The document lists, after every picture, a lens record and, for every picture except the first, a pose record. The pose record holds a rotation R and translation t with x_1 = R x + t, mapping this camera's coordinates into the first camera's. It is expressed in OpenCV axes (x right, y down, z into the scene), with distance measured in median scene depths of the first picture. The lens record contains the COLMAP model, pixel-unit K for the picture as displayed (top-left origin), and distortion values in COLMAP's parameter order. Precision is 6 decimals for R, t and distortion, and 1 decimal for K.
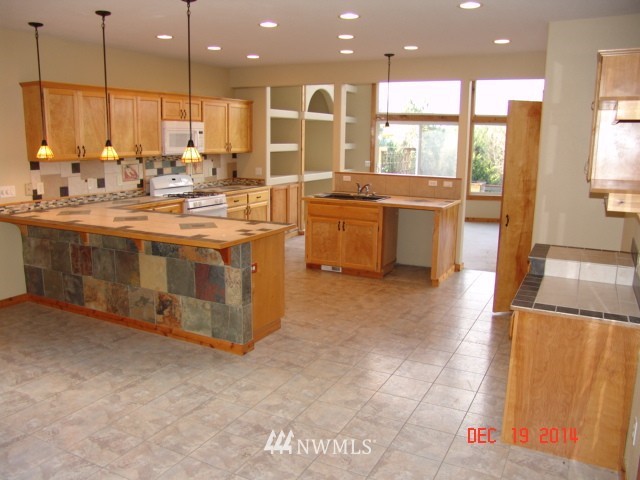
lens RADIAL K [[543.8, 0, 319.9], [0, 543.8, 242.4], [0, 0, 1]] dist [-0.121220, 0.044283]
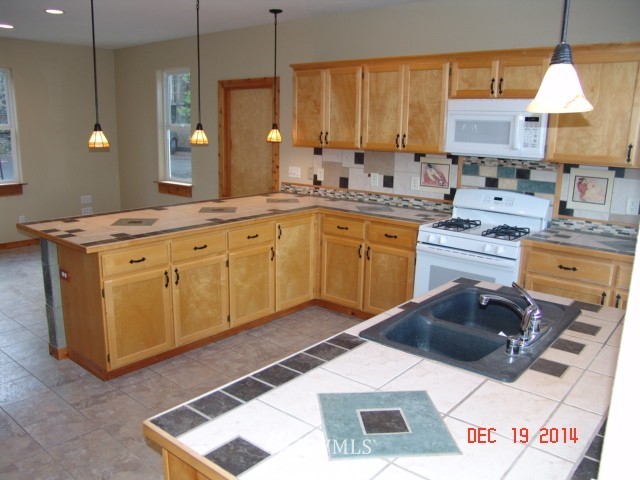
lens RADIAL K [[543.8, 0, 316.4], [0, 543.8, 237.7], [0, 0, 1]] dist [-0.121220, 0.044283]
pose [[-0.225463, 0.186409, -0.956252, 0.423289], [-0.206535, 0.950071, 0.233900, -0.210190], [0.952108, 0.250235, -0.175706, 1.121910]]
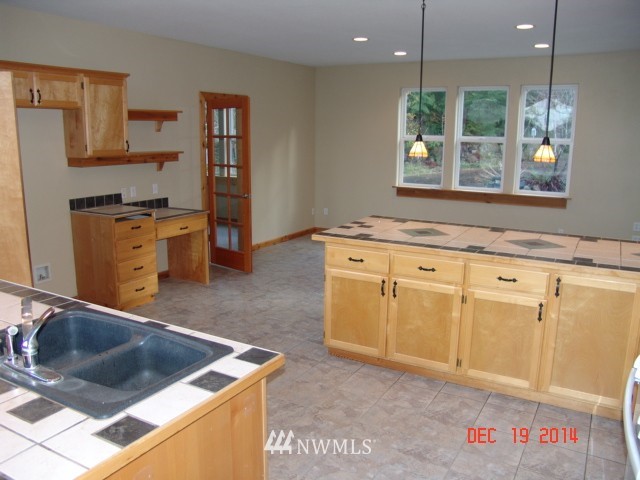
lens RADIAL K [[543.8, 0, 316.0], [0, 543.8, 243.9], [0, 0, 1]] dist [-0.121220, 0.044283]
pose [[-0.998470, -0.033597, 0.043917, -0.069949], [-0.014155, 0.923079, 0.384350, -0.272139], [-0.053452, 0.383140, -0.922142, 1.426293]]
